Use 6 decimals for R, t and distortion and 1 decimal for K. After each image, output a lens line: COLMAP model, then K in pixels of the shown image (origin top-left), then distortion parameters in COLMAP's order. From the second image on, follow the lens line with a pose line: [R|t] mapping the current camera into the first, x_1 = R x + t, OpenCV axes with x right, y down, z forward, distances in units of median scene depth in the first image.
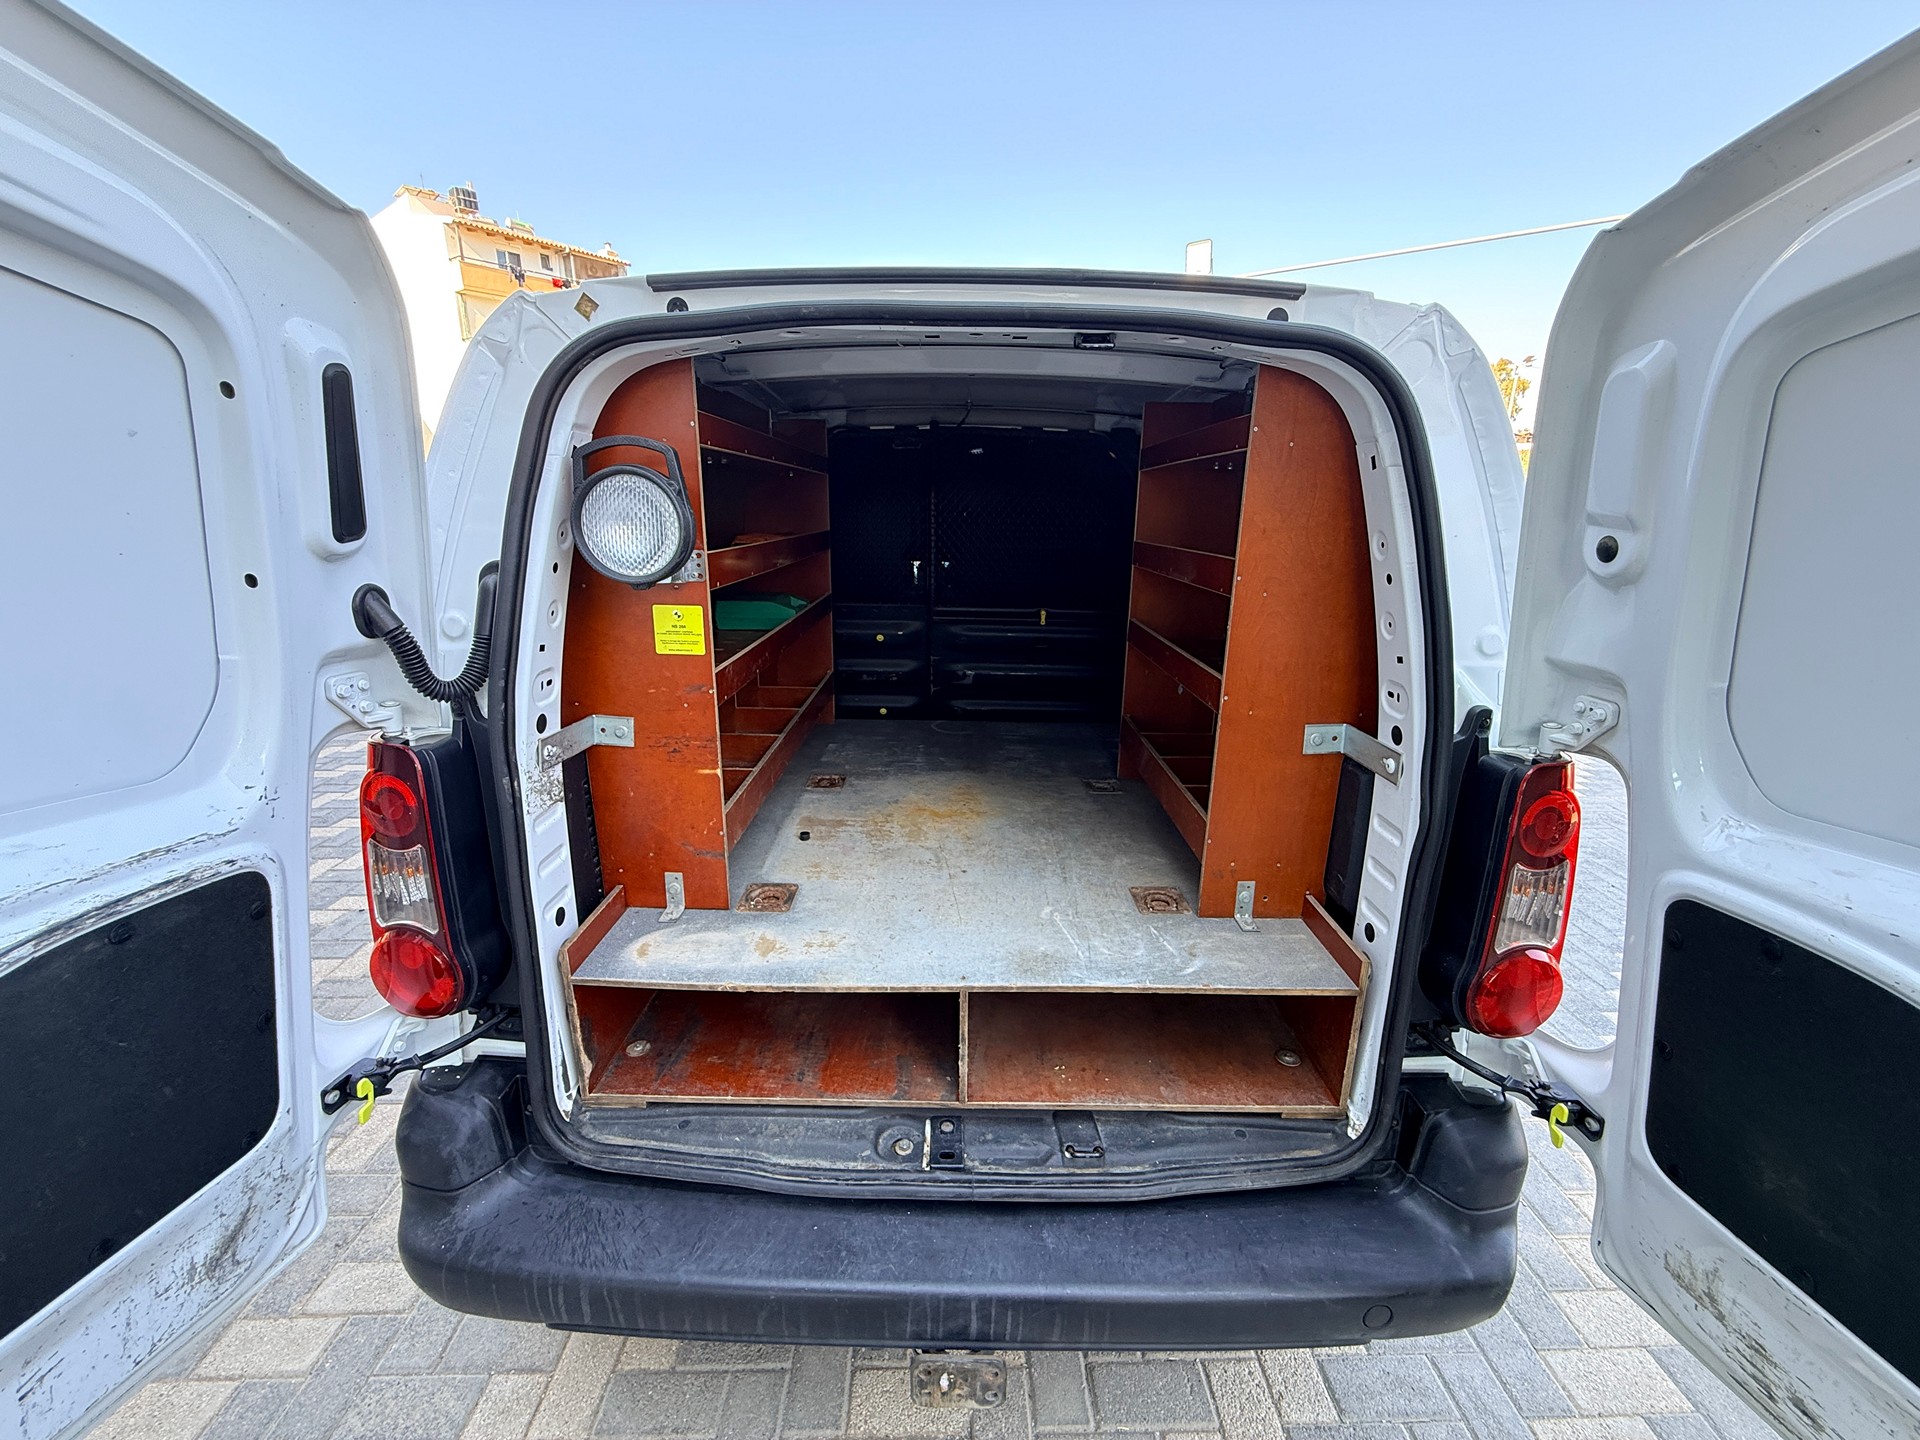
lens RADIAL K [[776.4, 0, 956.0], [0, 776.4, 714.0], [0, 0, 1]] dist [0.001642, -0.000289]
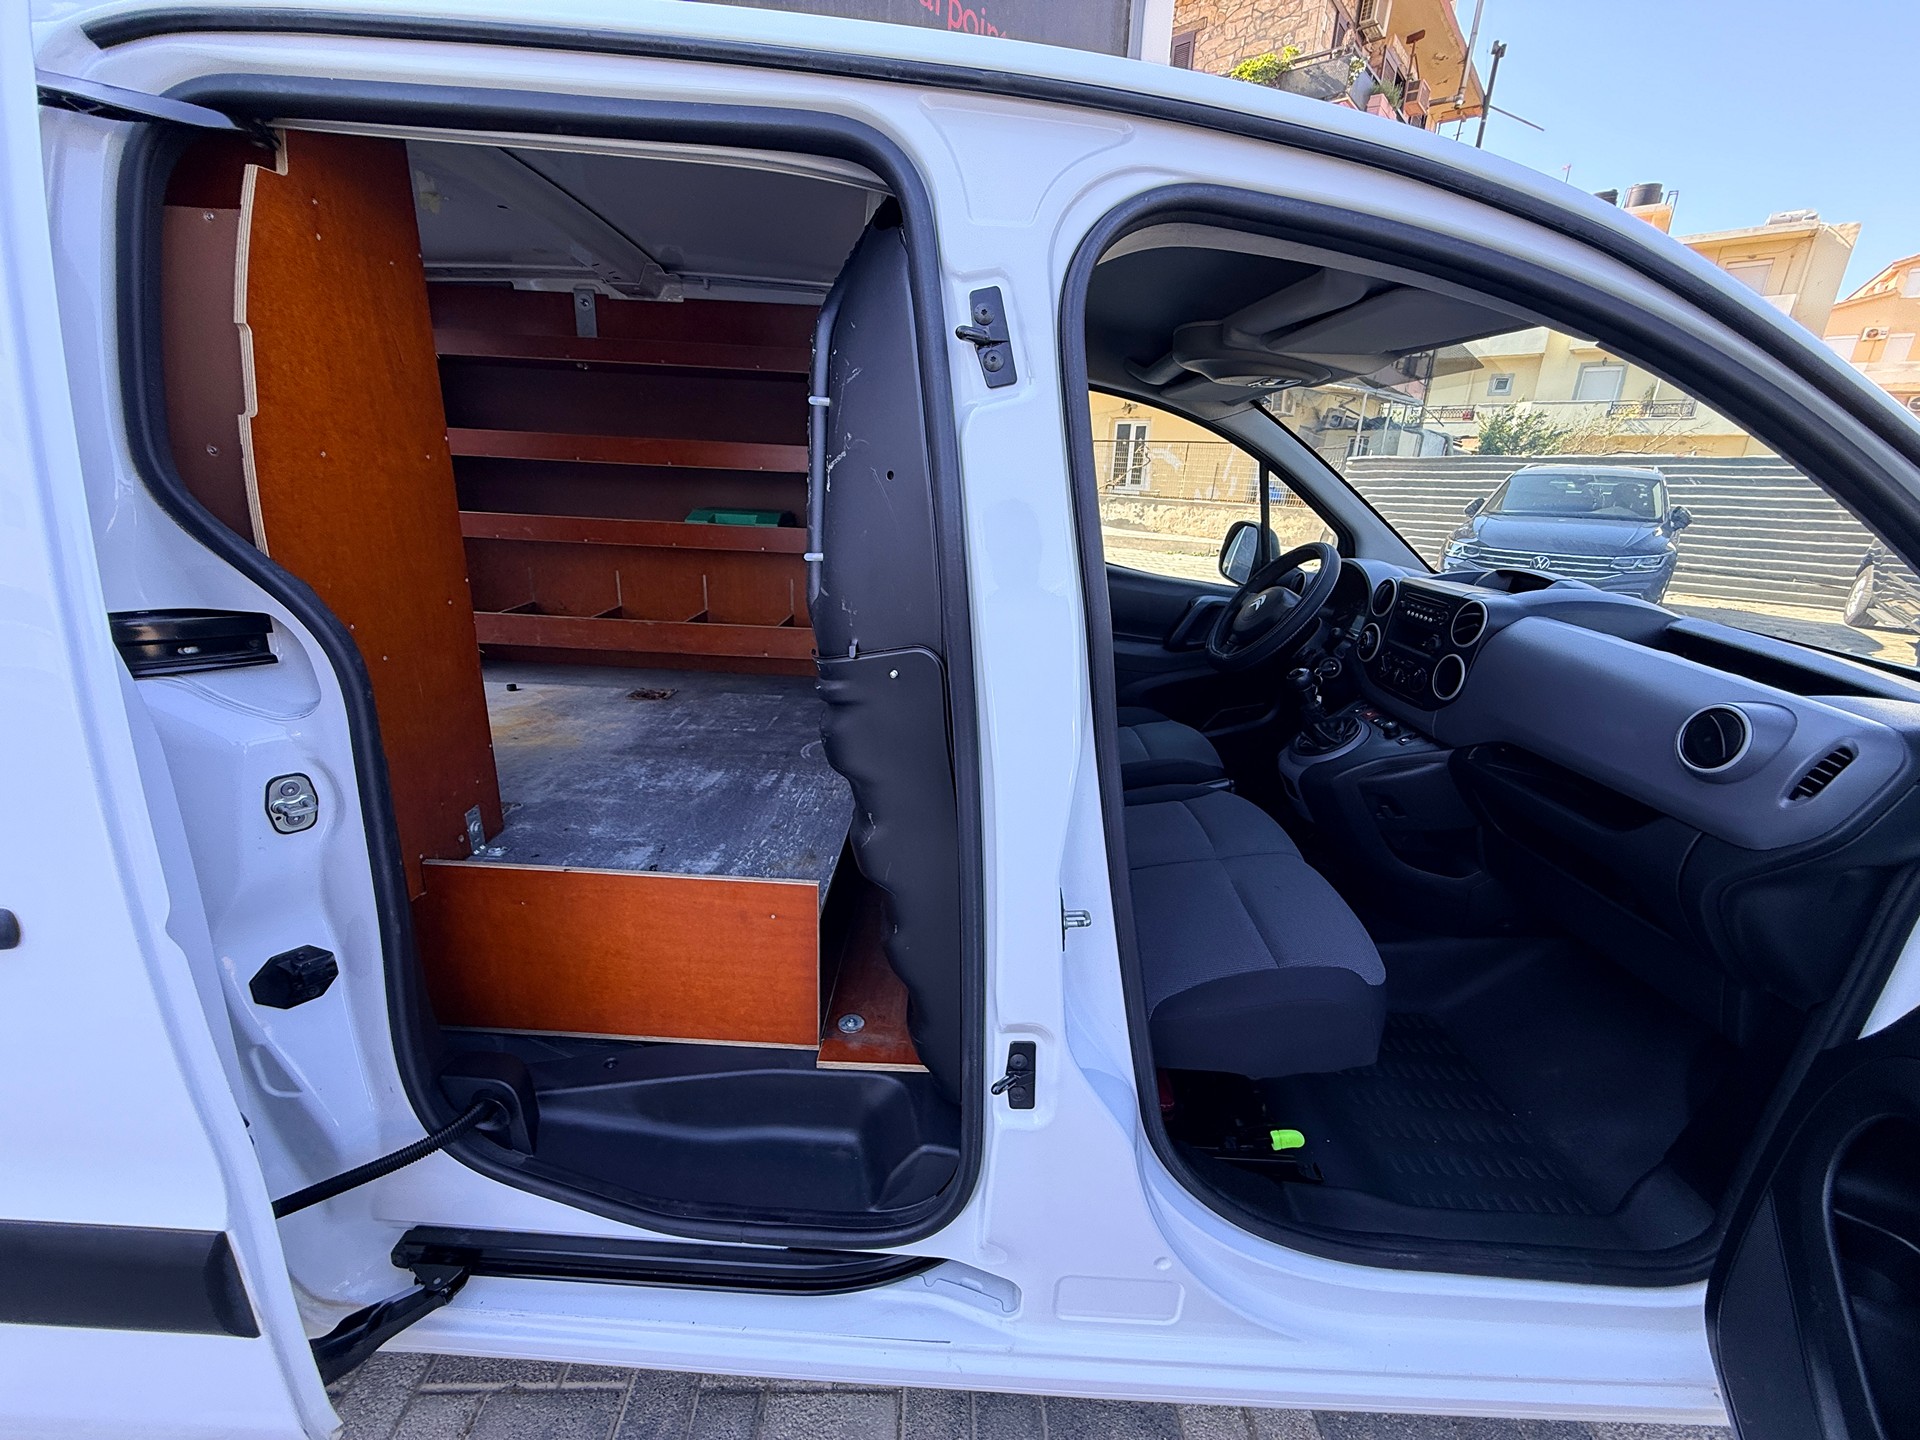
lens RADIAL K [[767.8, 0, 960.0], [0, 767.8, 720.0], [0, 0, 1]] dist [0.001804, -0.000792]
pose [[-0.000289, 0.295690, -0.955284, 1.046576], [-0.304403, 0.909923, 0.281741, -0.376568], [0.952543, 0.290873, 0.089746, 1.741425]]
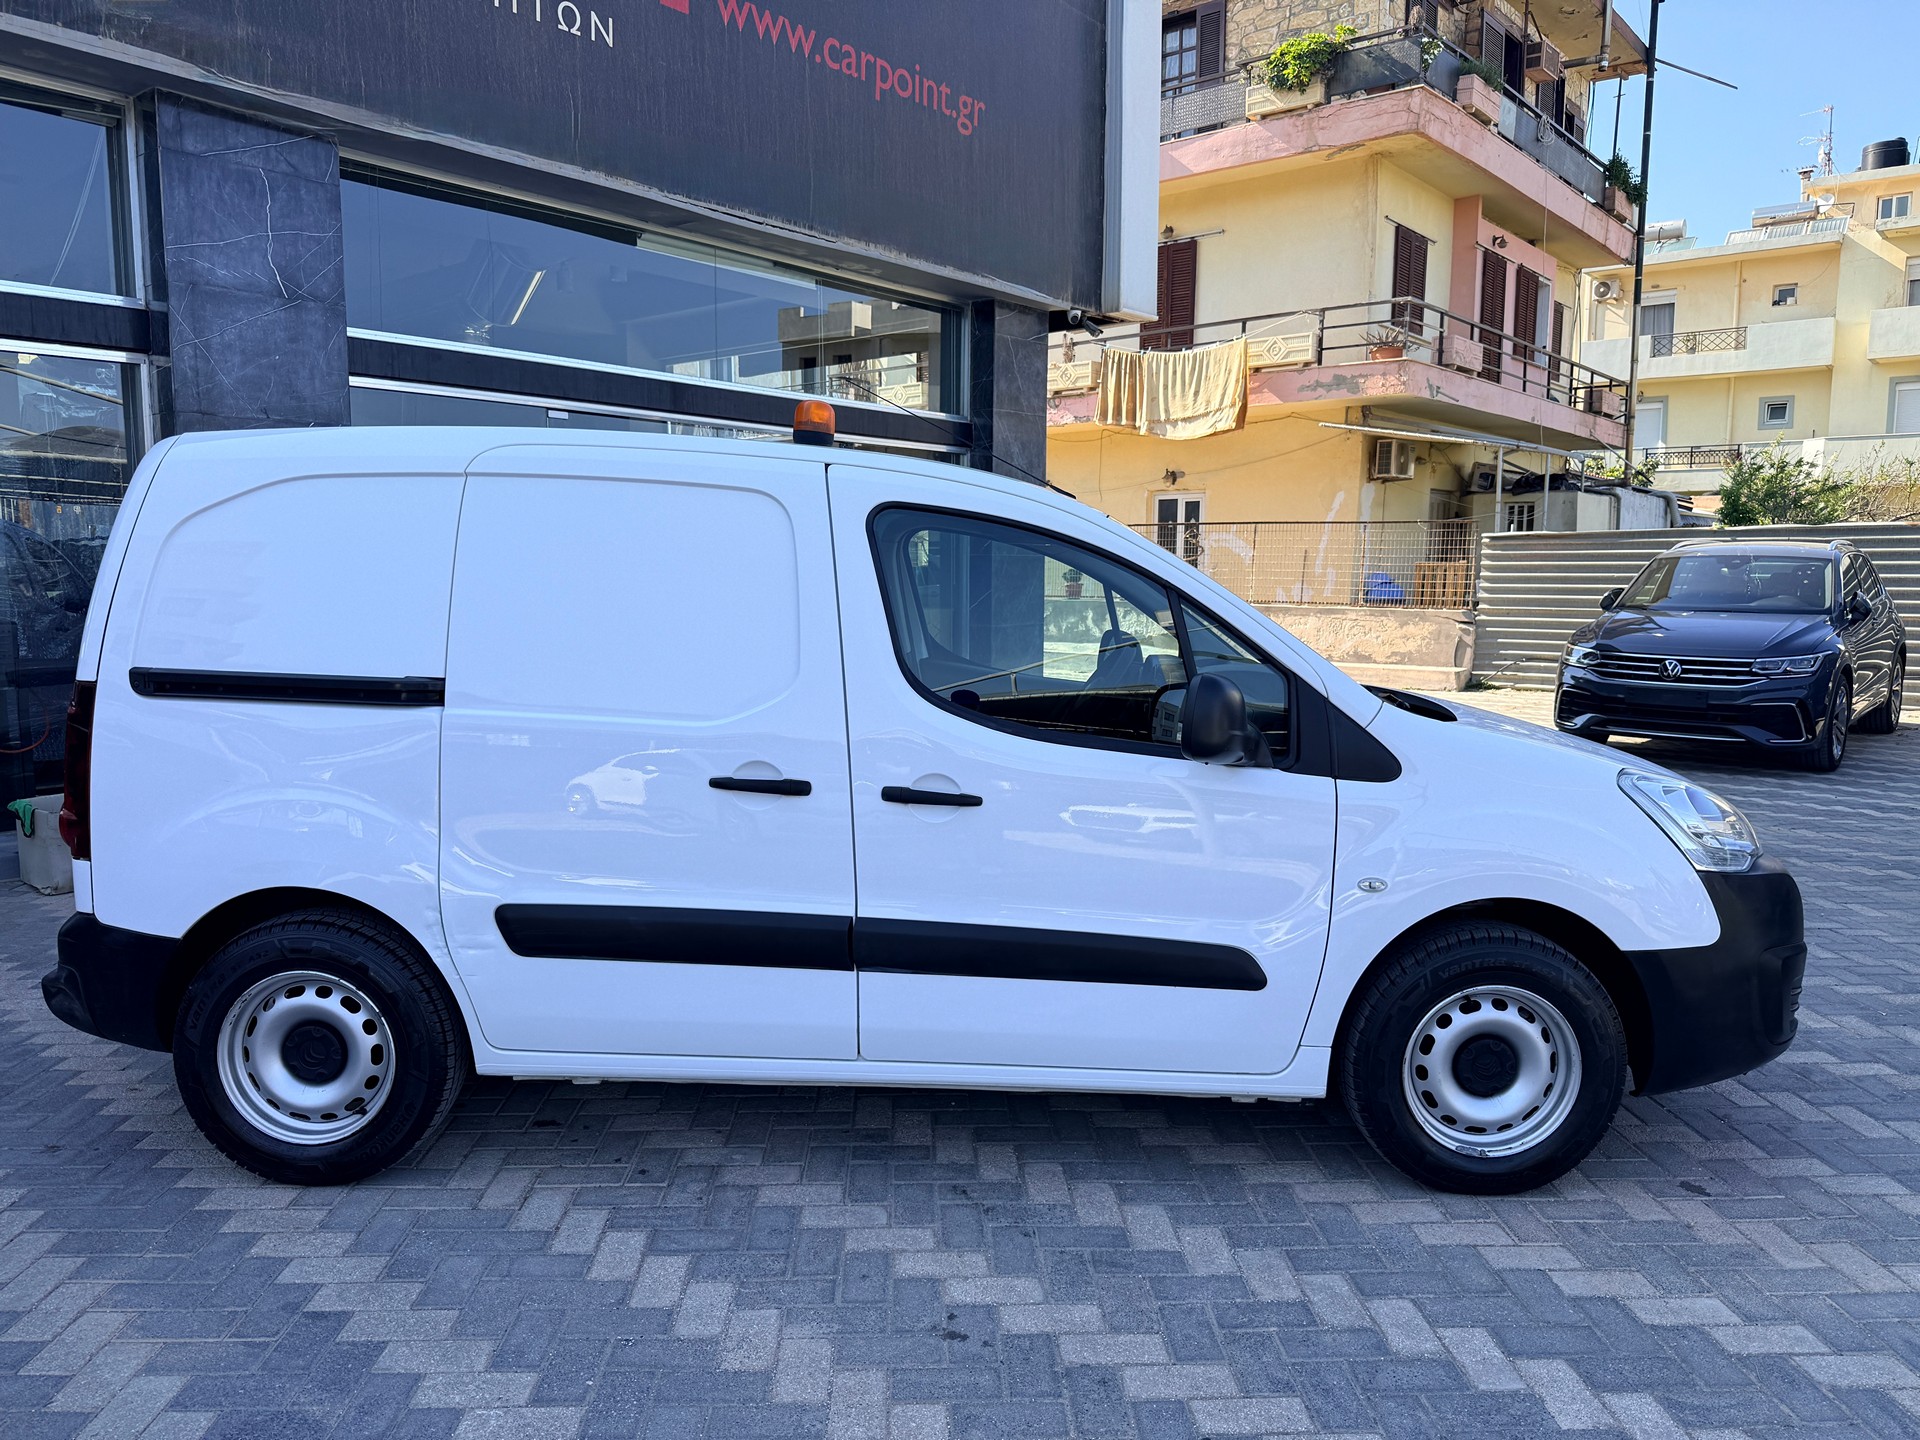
lens RADIAL K [[1367.0, 0, 958.4], [0, 1367.0, 707.2], [0, 0, 1]] dist [0.000185, -0.007306]
pose [[0.003571, 0.093802, -0.995585, 2.666784], [-0.276717, 0.956807, 0.089156, -0.489903], [0.960945, 0.275177, 0.029373, 1.936742]]
